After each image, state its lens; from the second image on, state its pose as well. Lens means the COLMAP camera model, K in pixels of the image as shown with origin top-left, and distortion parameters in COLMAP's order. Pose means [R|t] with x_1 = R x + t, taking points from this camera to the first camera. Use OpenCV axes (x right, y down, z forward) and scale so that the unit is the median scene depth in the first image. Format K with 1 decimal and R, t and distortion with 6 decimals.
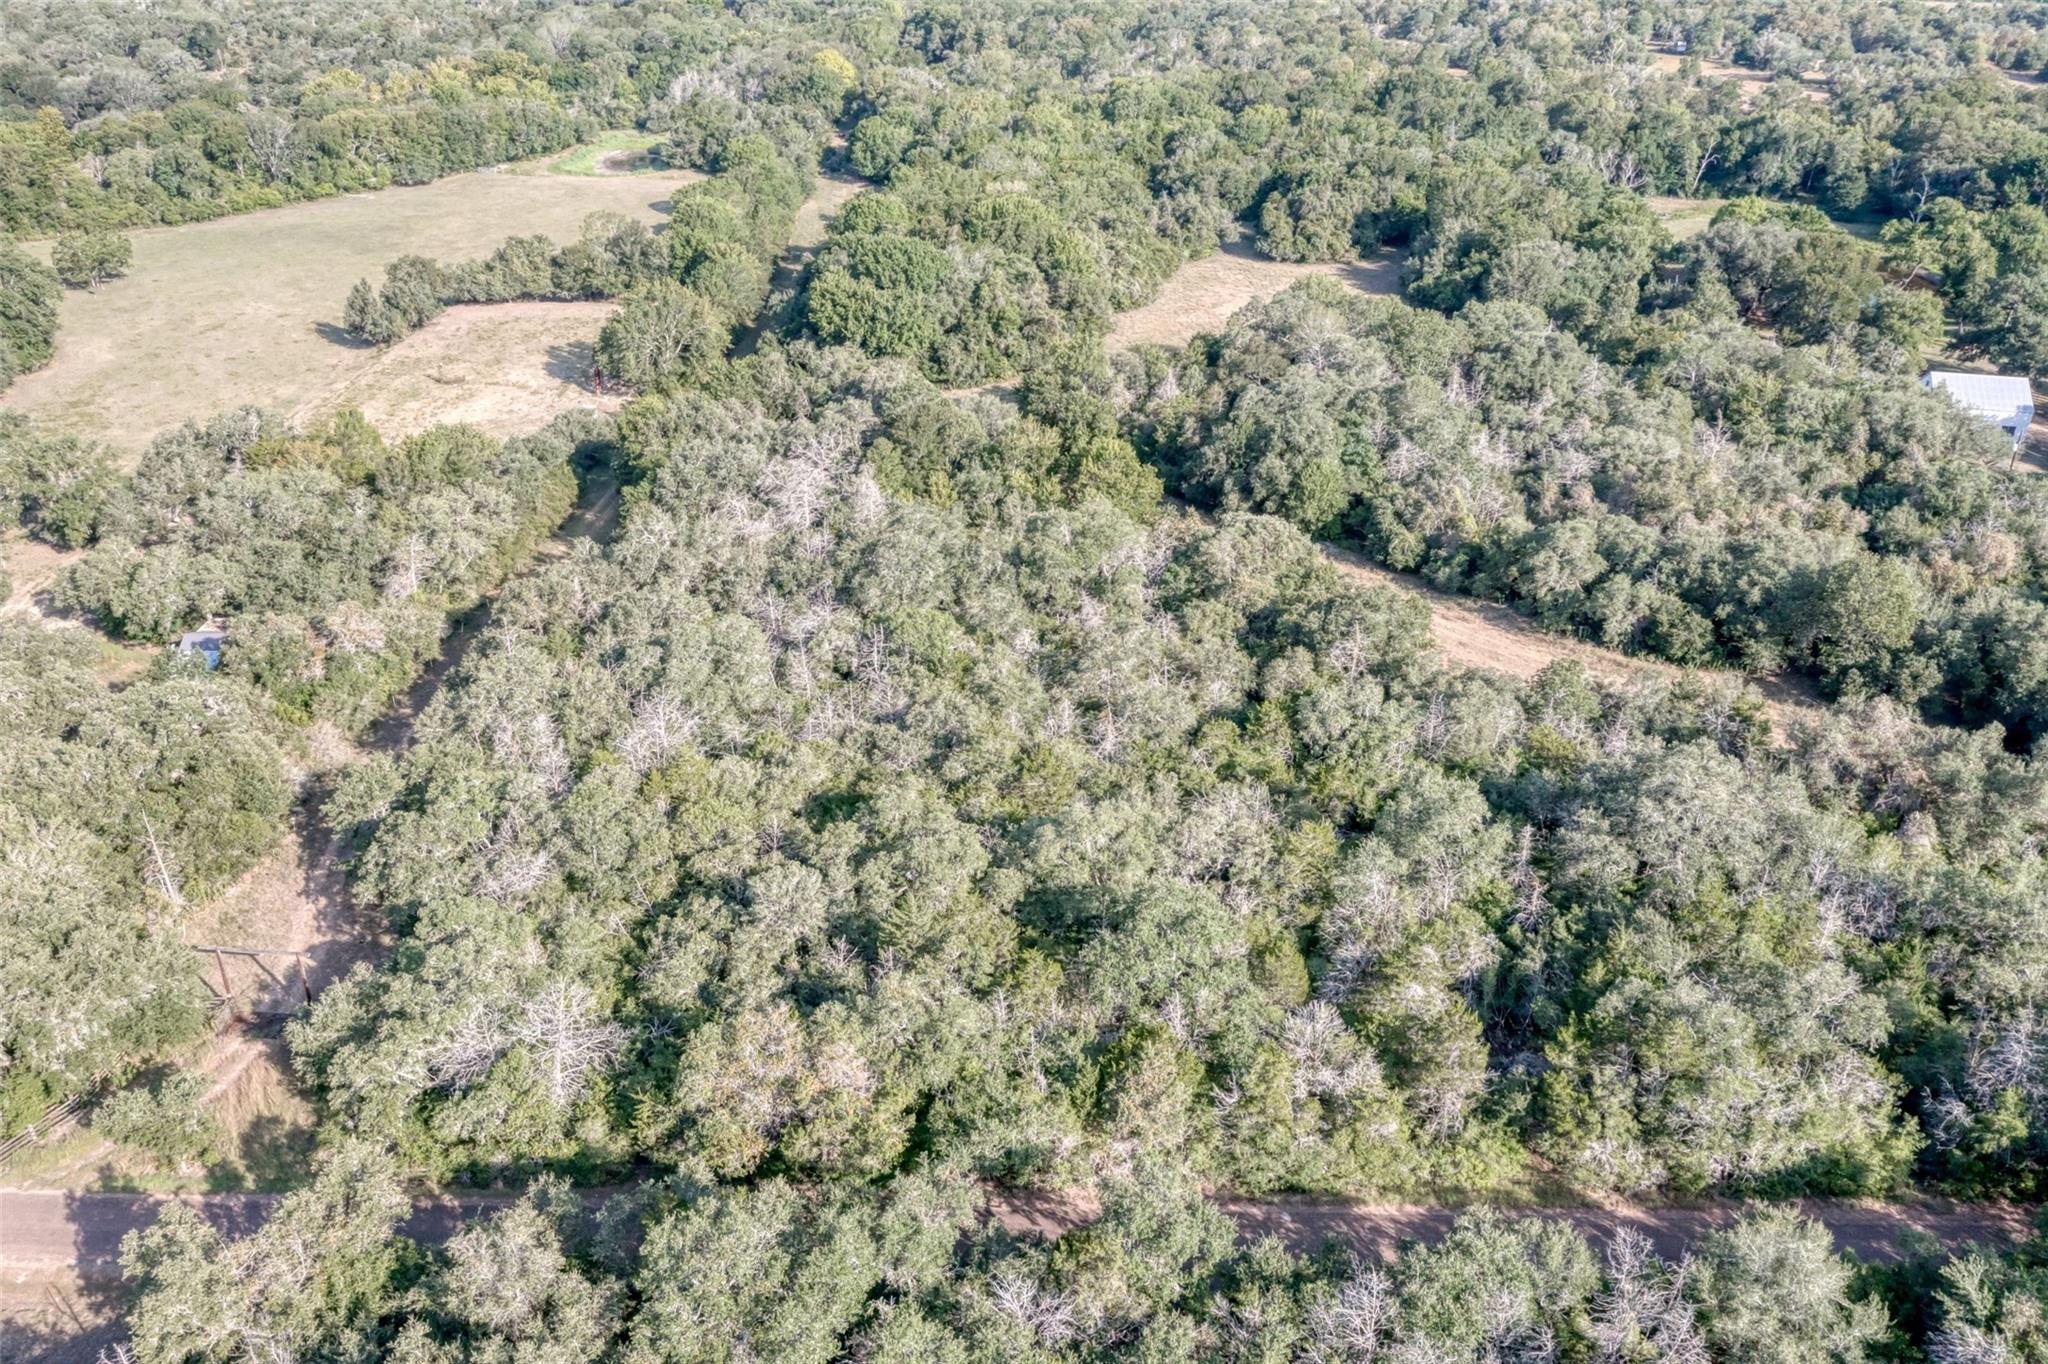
lens RADIAL K [[1614.7, 0, 1019.7], [0, 1614.7, 682.1], [0, 0, 1]] dist [-0.021501, 0.001373]
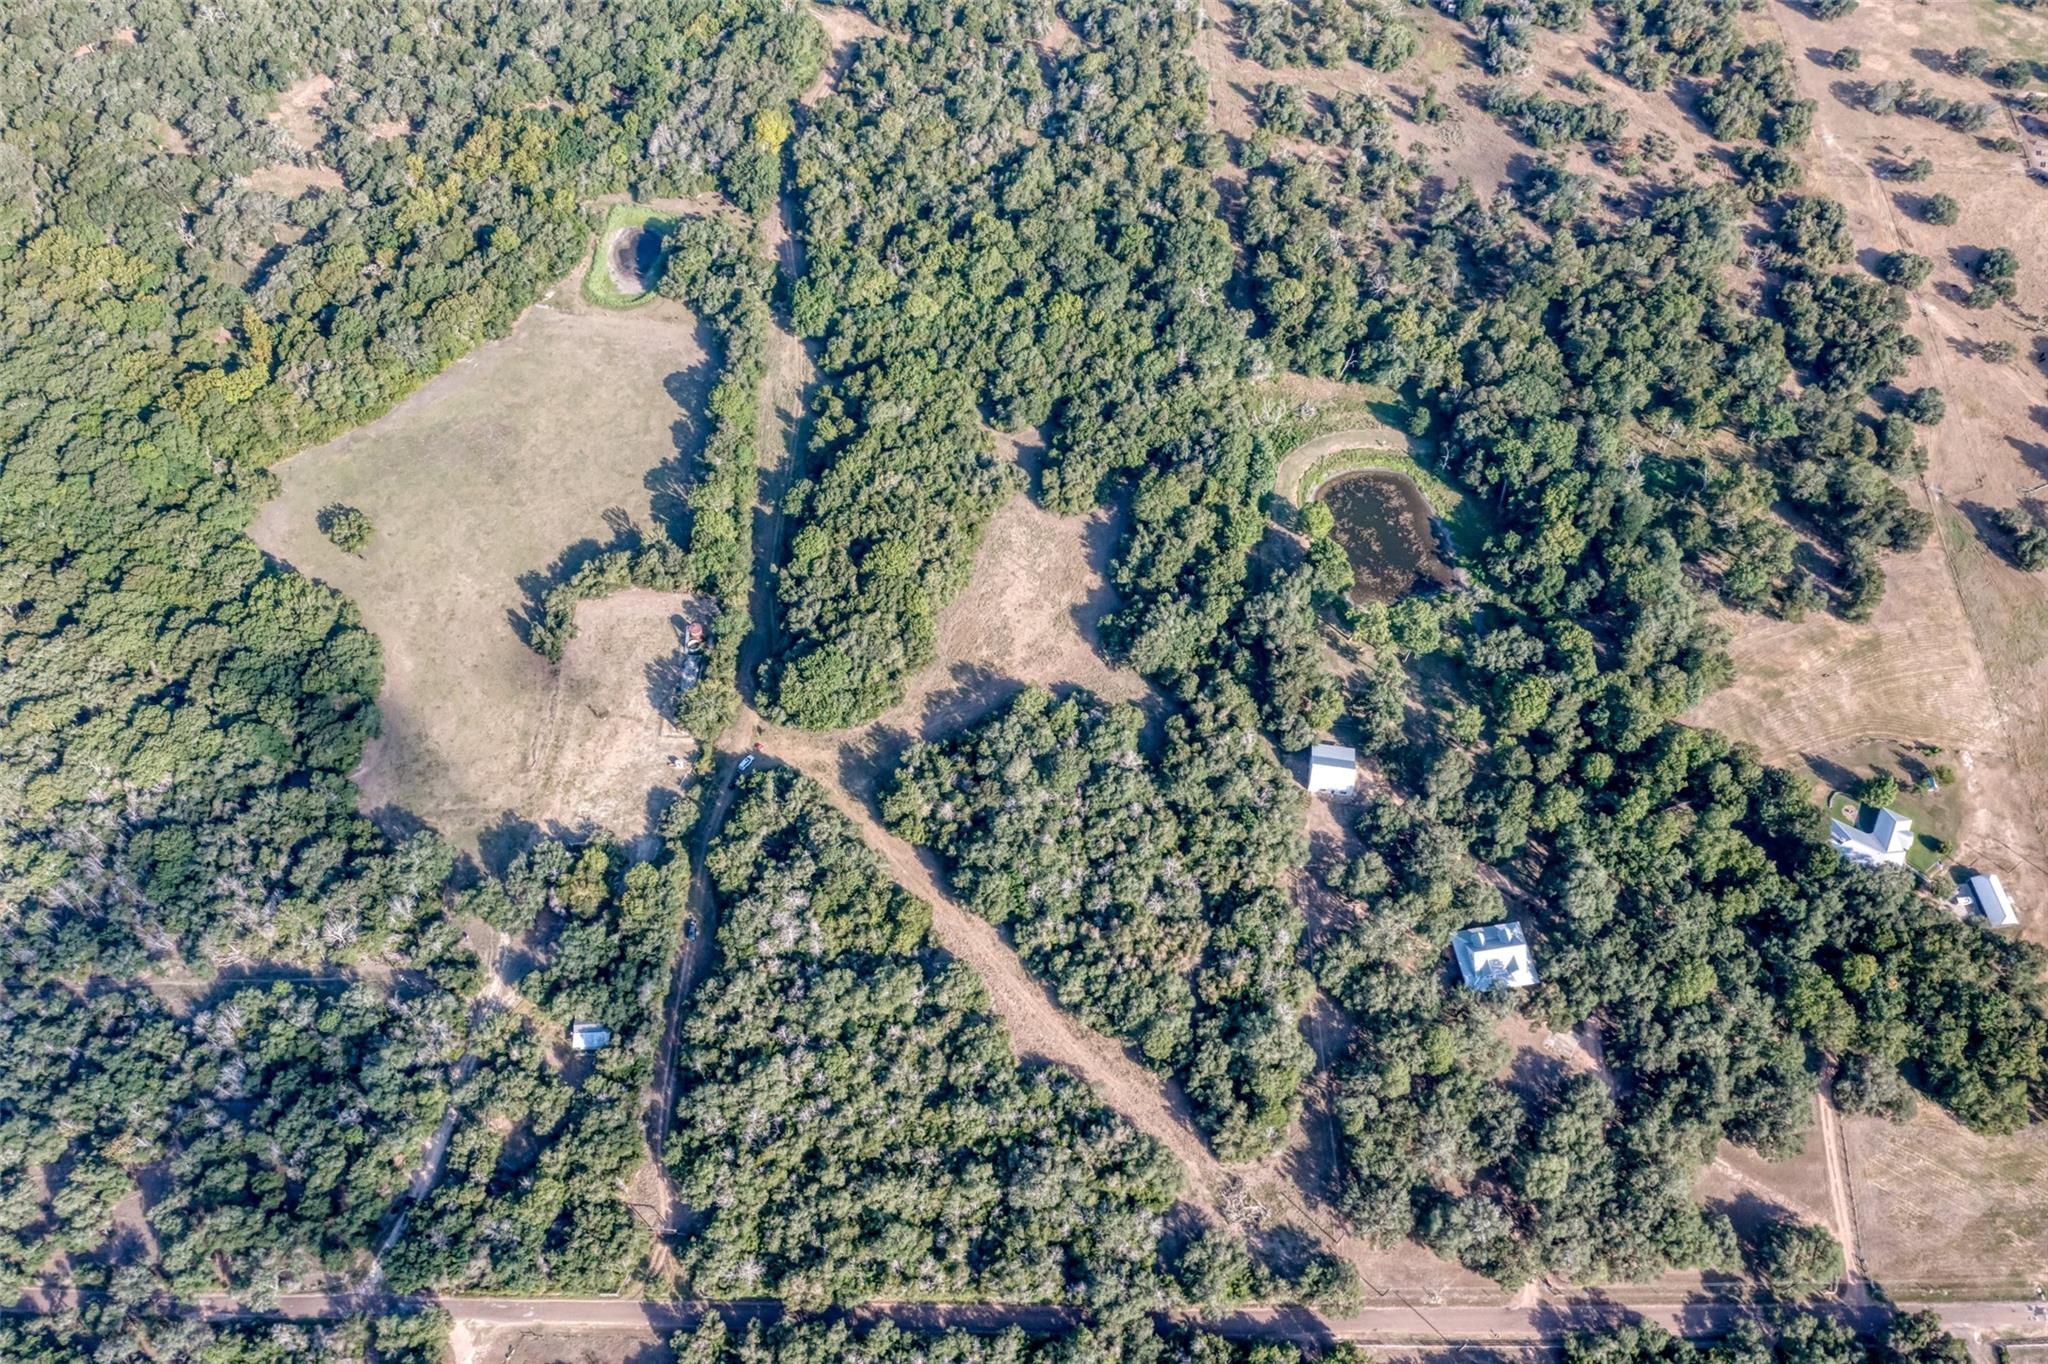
lens RADIAL K [[1615.3, 0, 1020.4], [0, 1615.3, 680.0], [0, 0, 1]] dist [-0.022568, 0.003179]
pose [[0.999960, -0.008900, 0.000186, 0.365858], [0.007715, 0.876835, 0.480730, -2.641188], [-0.004441, -0.480710, 0.876869, -1.634854]]
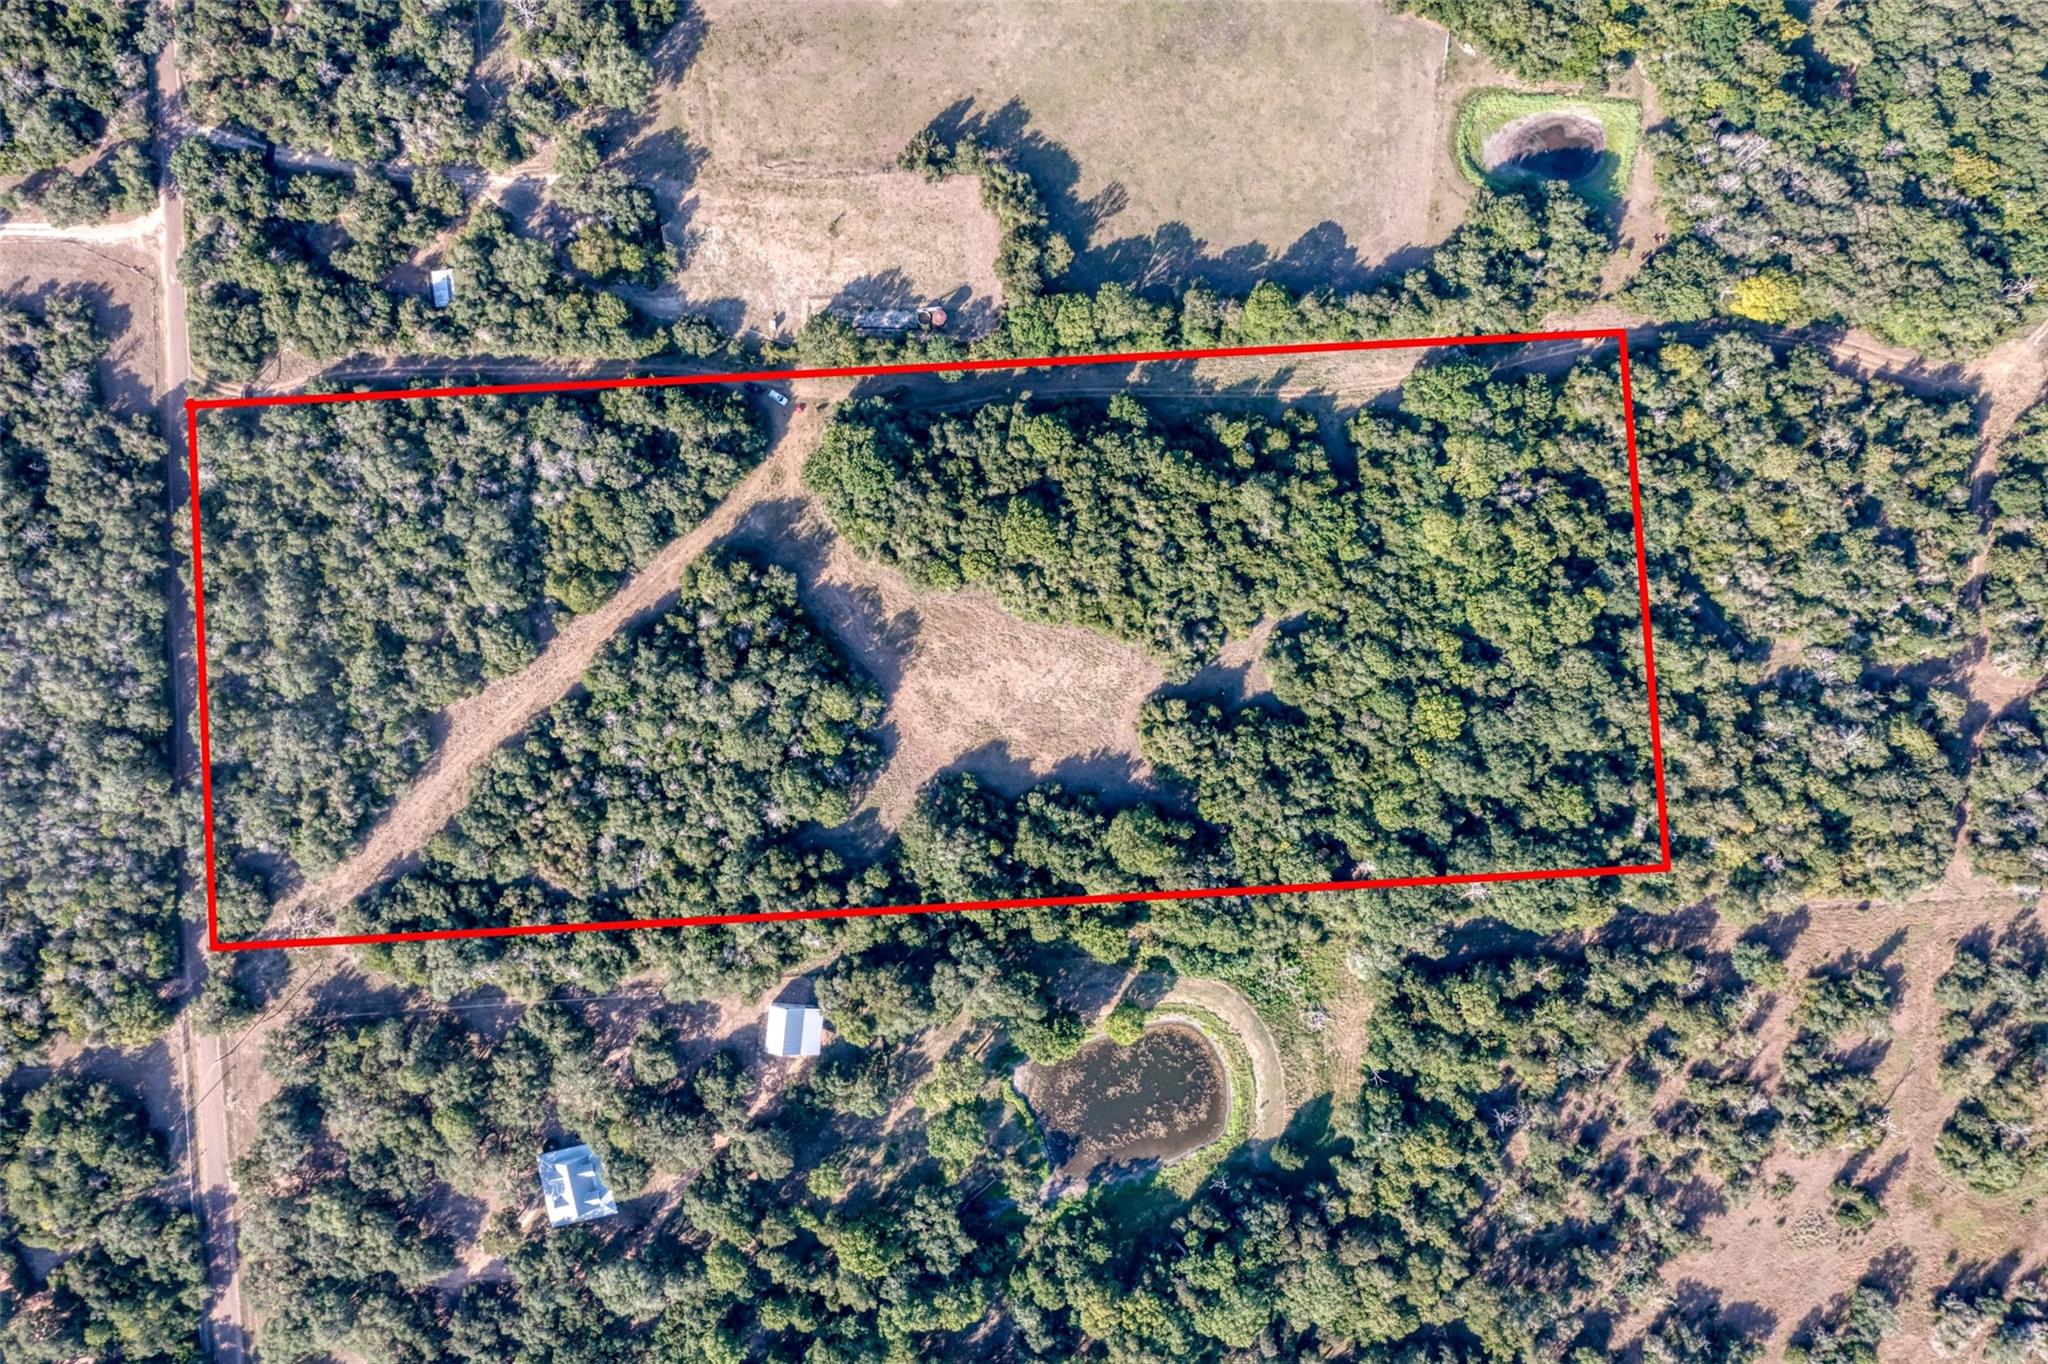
lens RADIAL K [[1615.3, 0, 1020.4], [0, 1615.3, 680.0], [0, 0, 1]] dist [-0.022568, 0.003179]
pose [[0.060548, 0.998165, 0.000533, 0.362251], [-0.523904, 0.031326, 0.851201, -4.082372], [0.849622, -0.051818, 0.524840, 0.452828]]
